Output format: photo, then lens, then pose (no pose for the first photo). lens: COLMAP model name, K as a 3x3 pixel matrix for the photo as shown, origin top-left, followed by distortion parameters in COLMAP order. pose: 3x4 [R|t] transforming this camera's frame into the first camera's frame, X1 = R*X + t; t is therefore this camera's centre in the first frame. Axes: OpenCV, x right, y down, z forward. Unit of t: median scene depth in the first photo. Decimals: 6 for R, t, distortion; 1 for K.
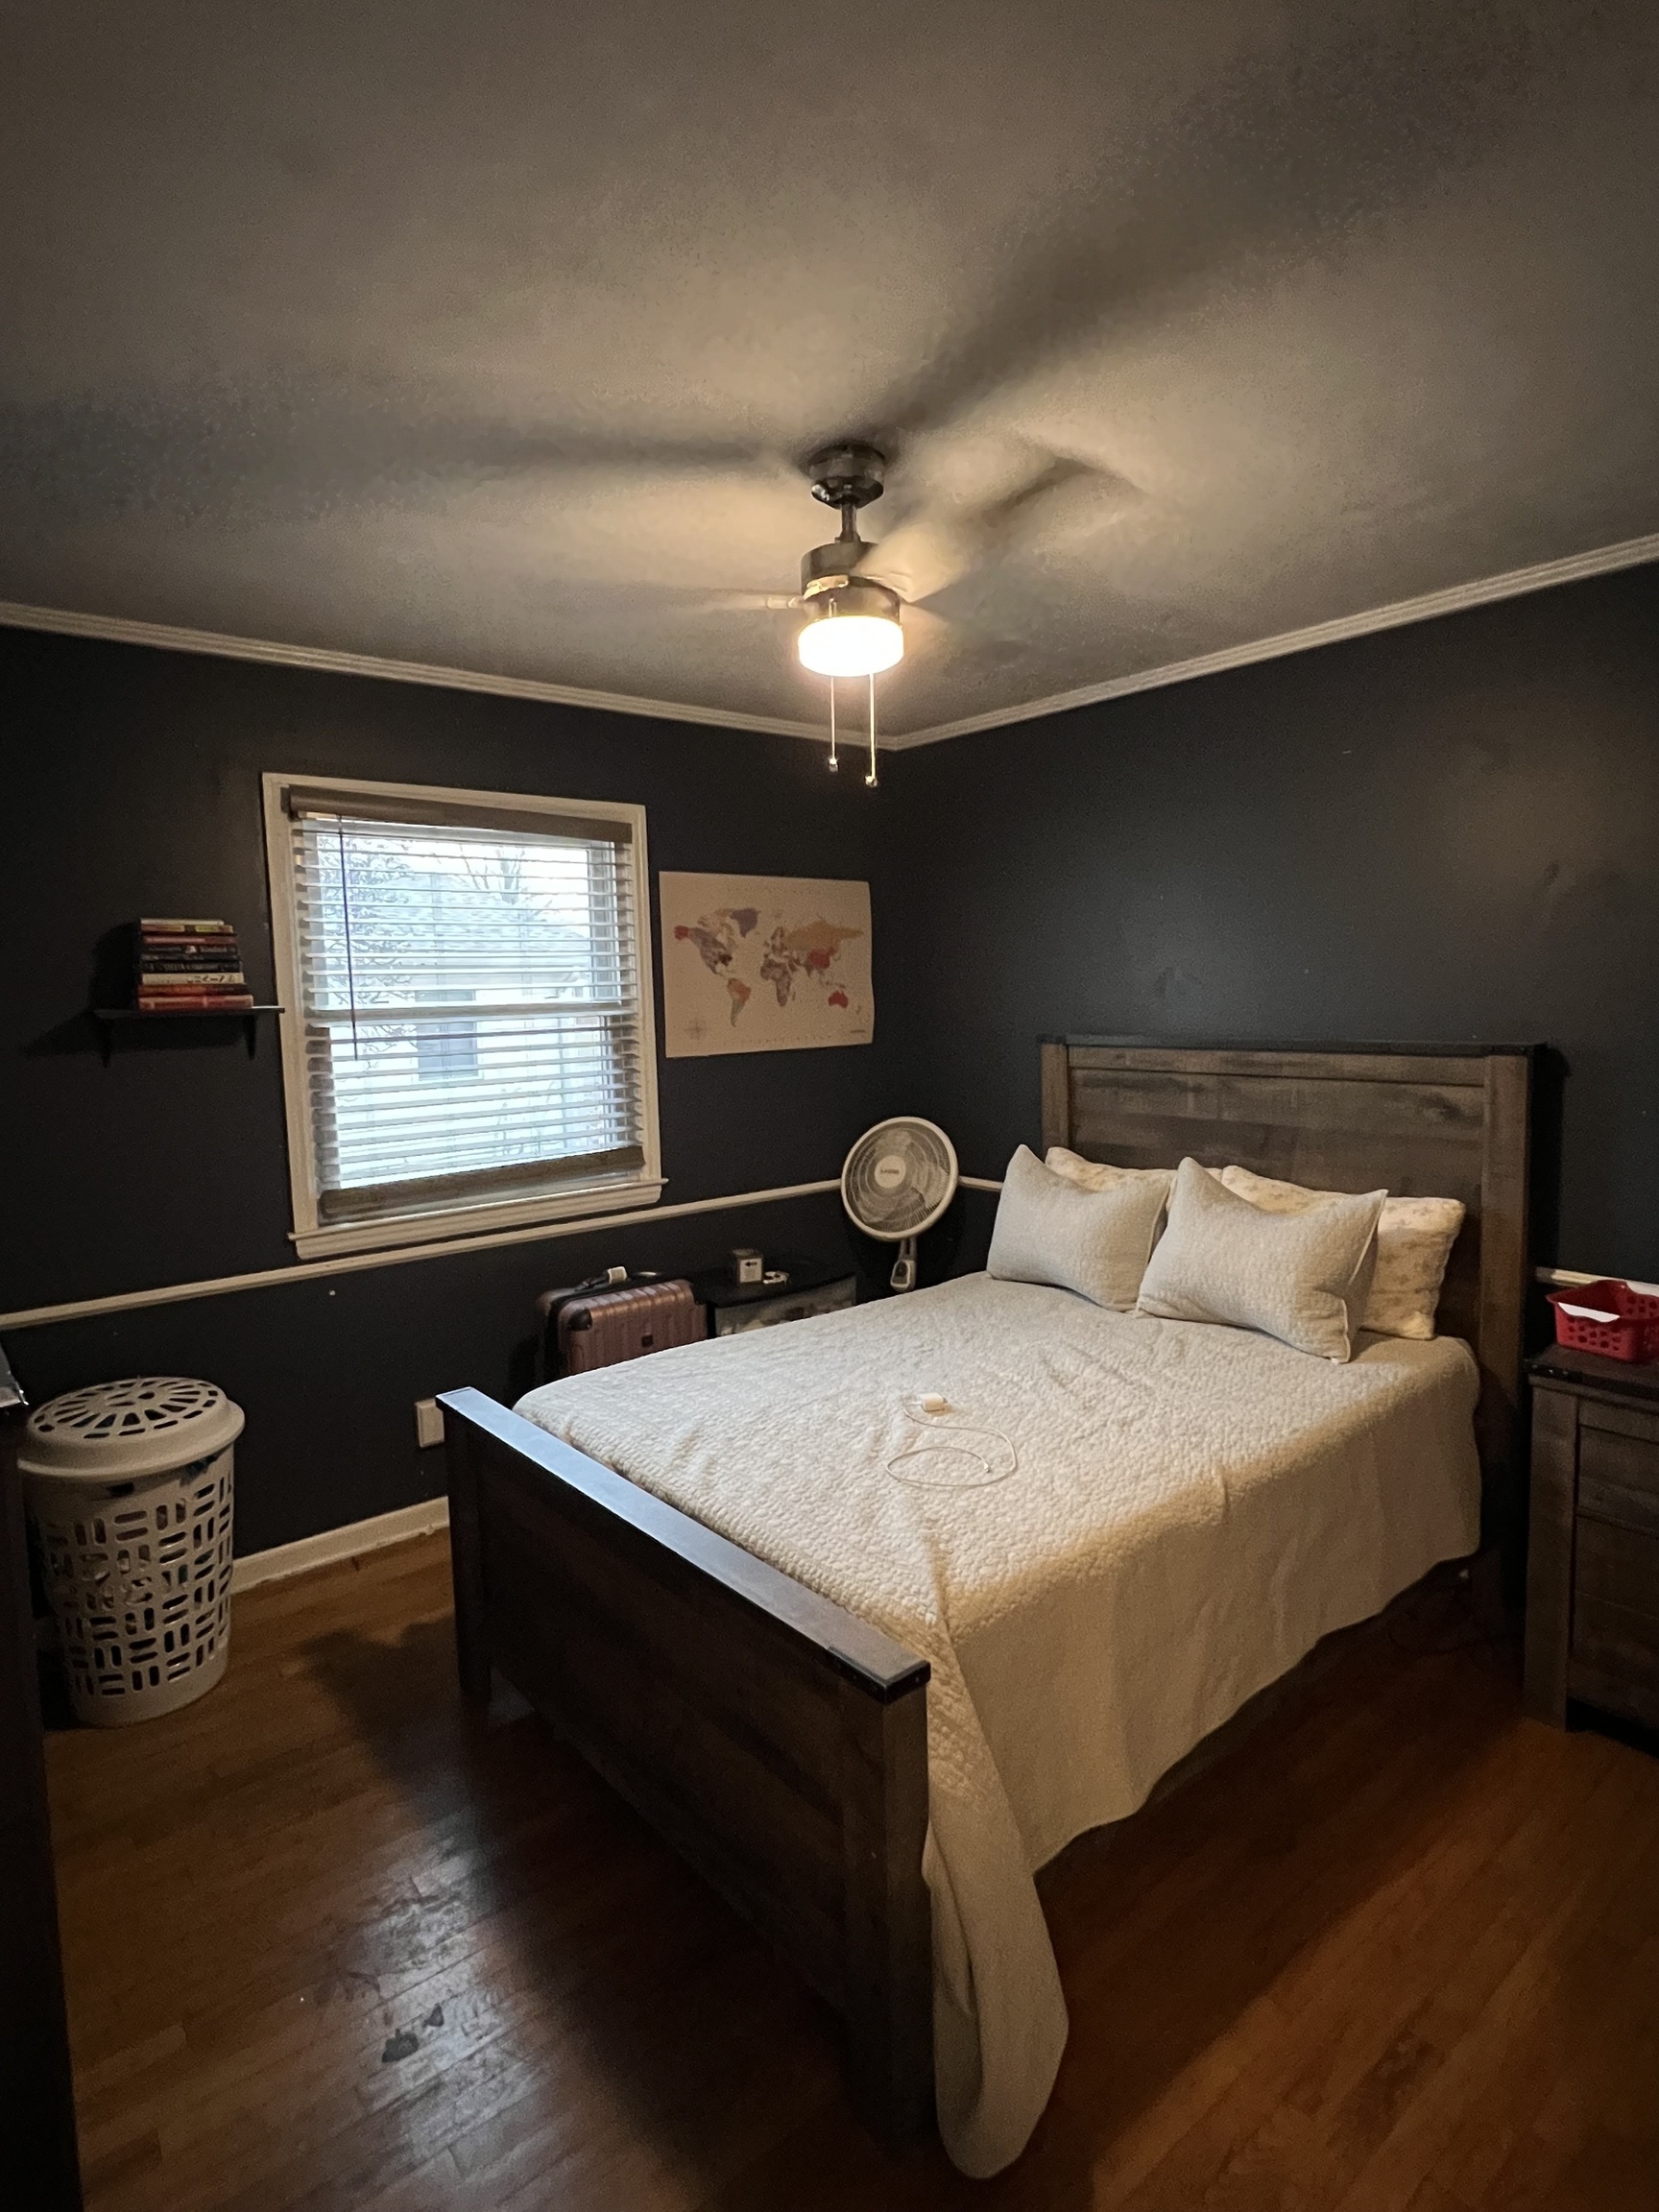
lens RADIAL K [[1159.9, 0, 834.3], [0, 1159.9, 1107.9], [0, 0, 1]] dist [-0.002209, -0.000056]
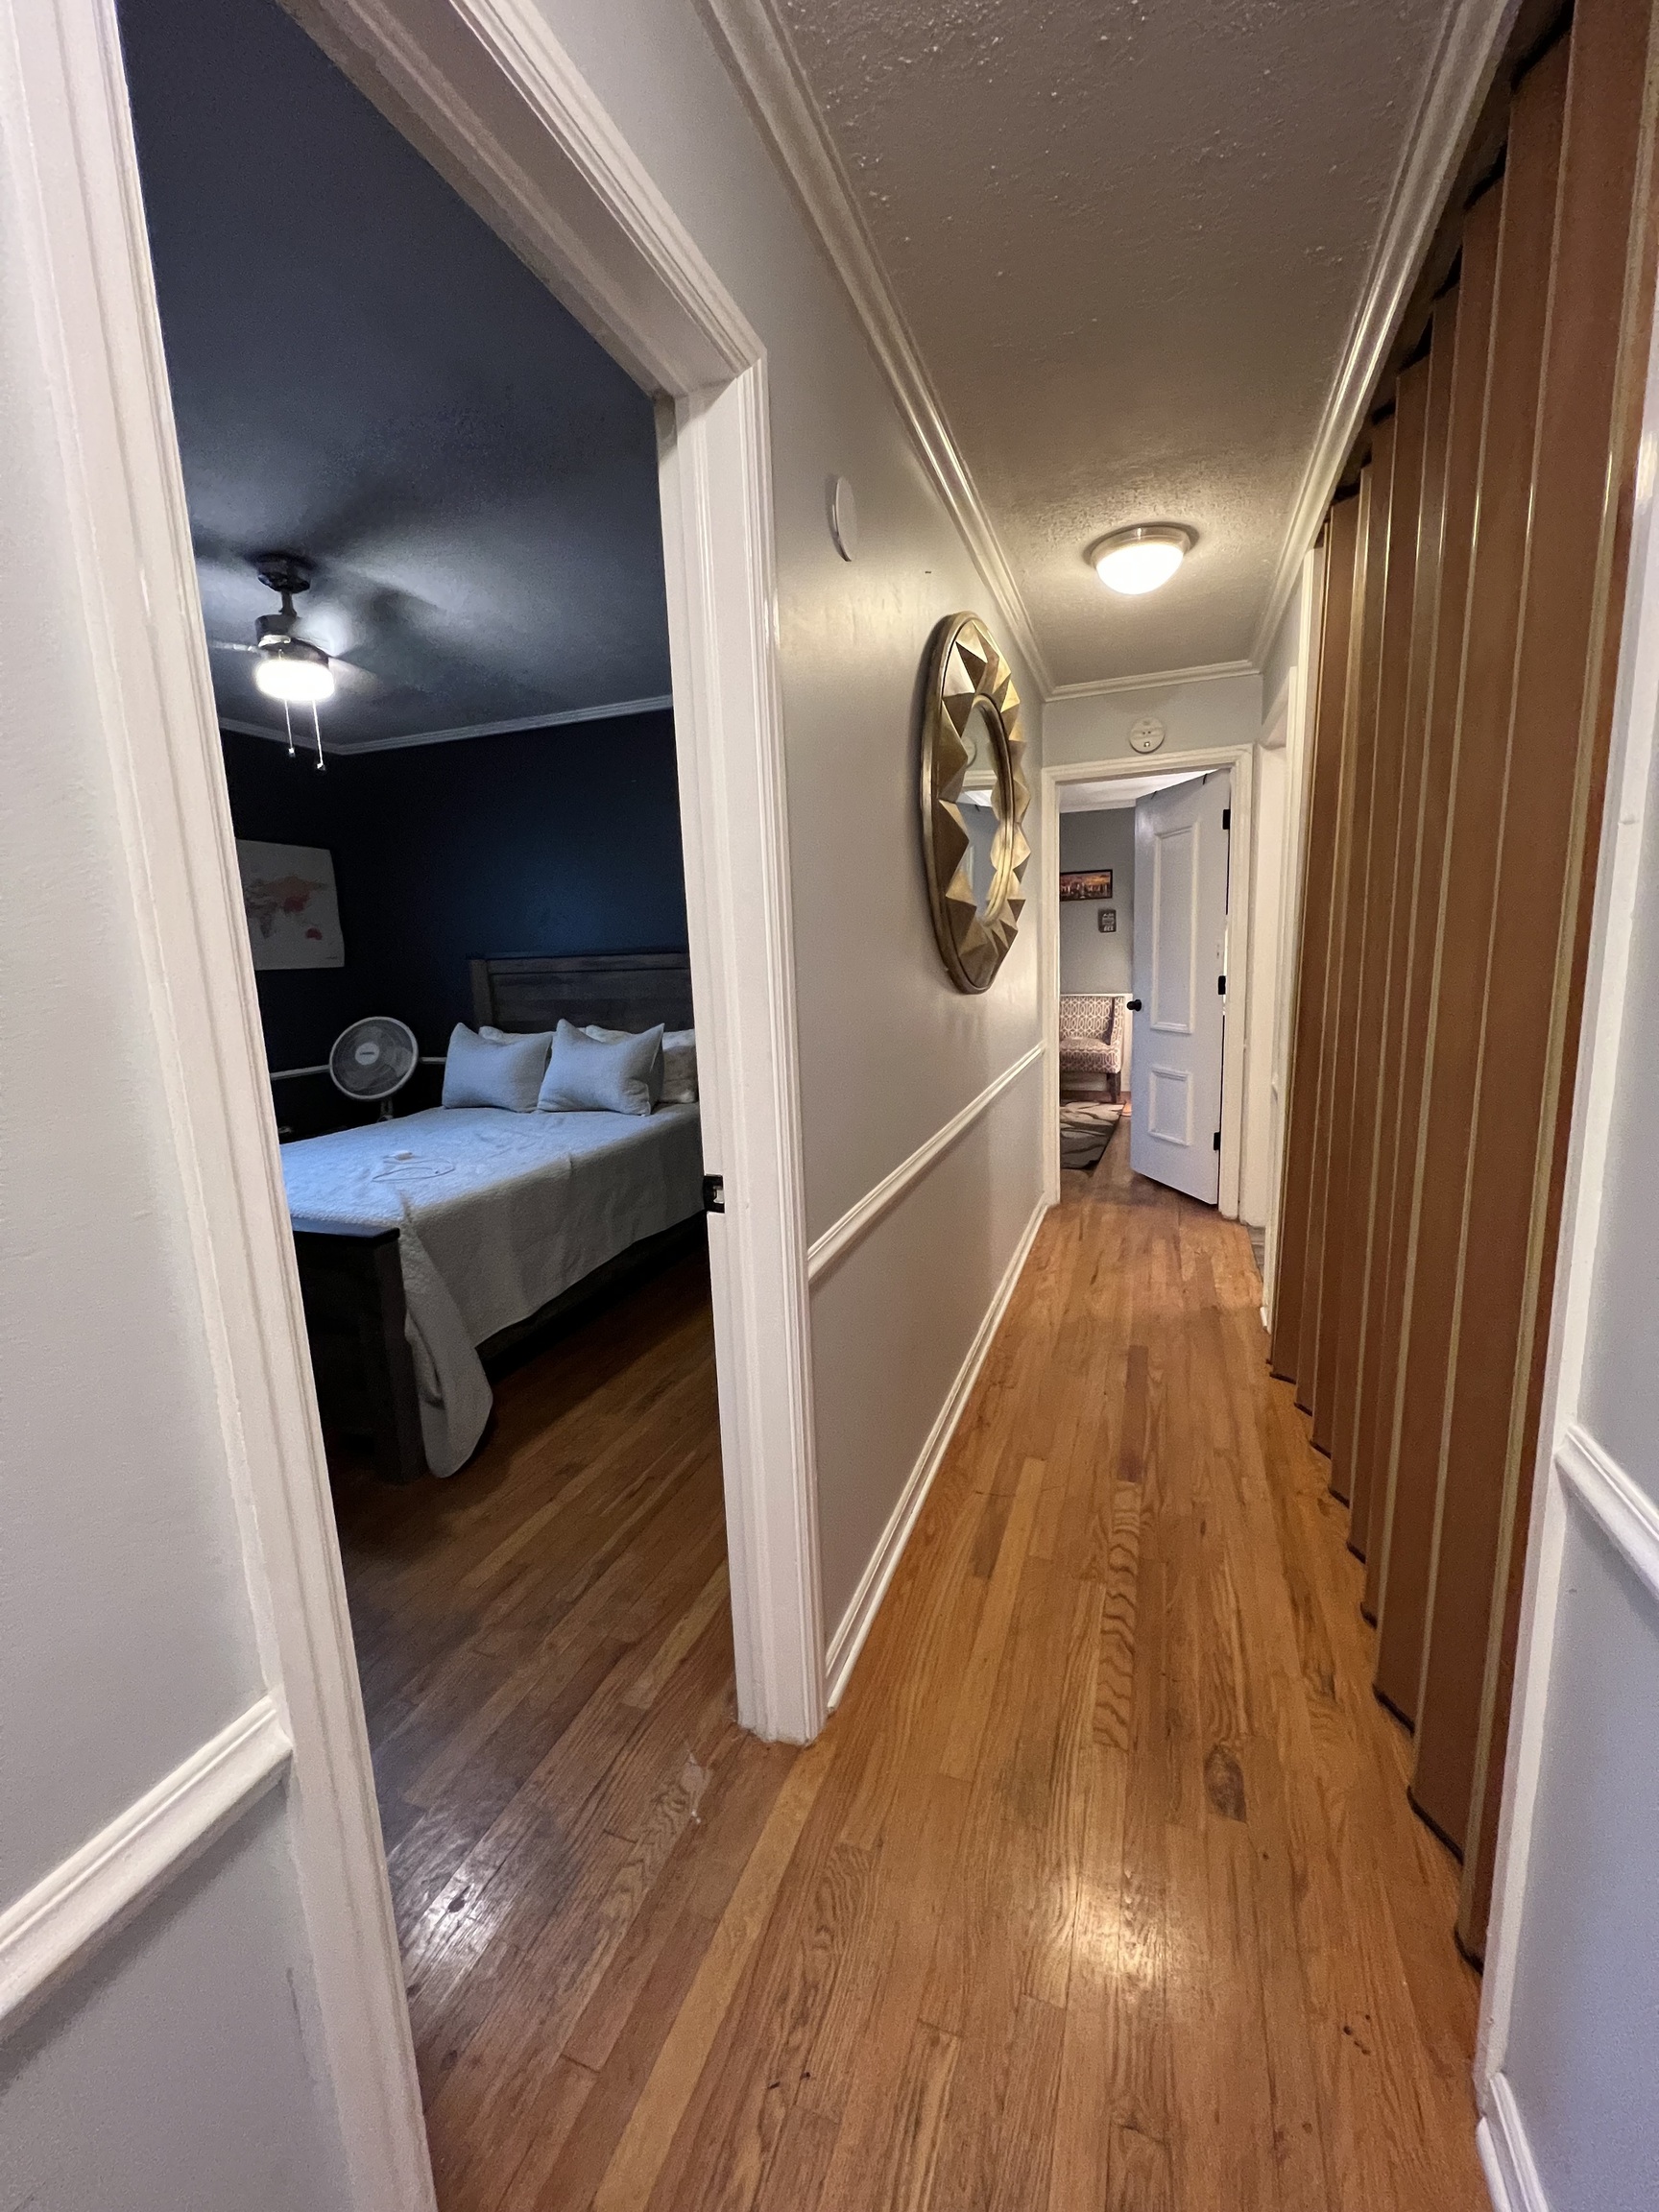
lens RADIAL K [[888.3, 0, 833.6], [0, 888.3, 1102.4], [0, 0, 1]] dist [-0.000048, -0.000083]
pose [[0.864863, -0.089899, 0.493892, -0.001972], [0.066227, 0.995668, 0.065263, 0.111596], [-0.497620, -0.023735, 0.867070, -0.333476]]
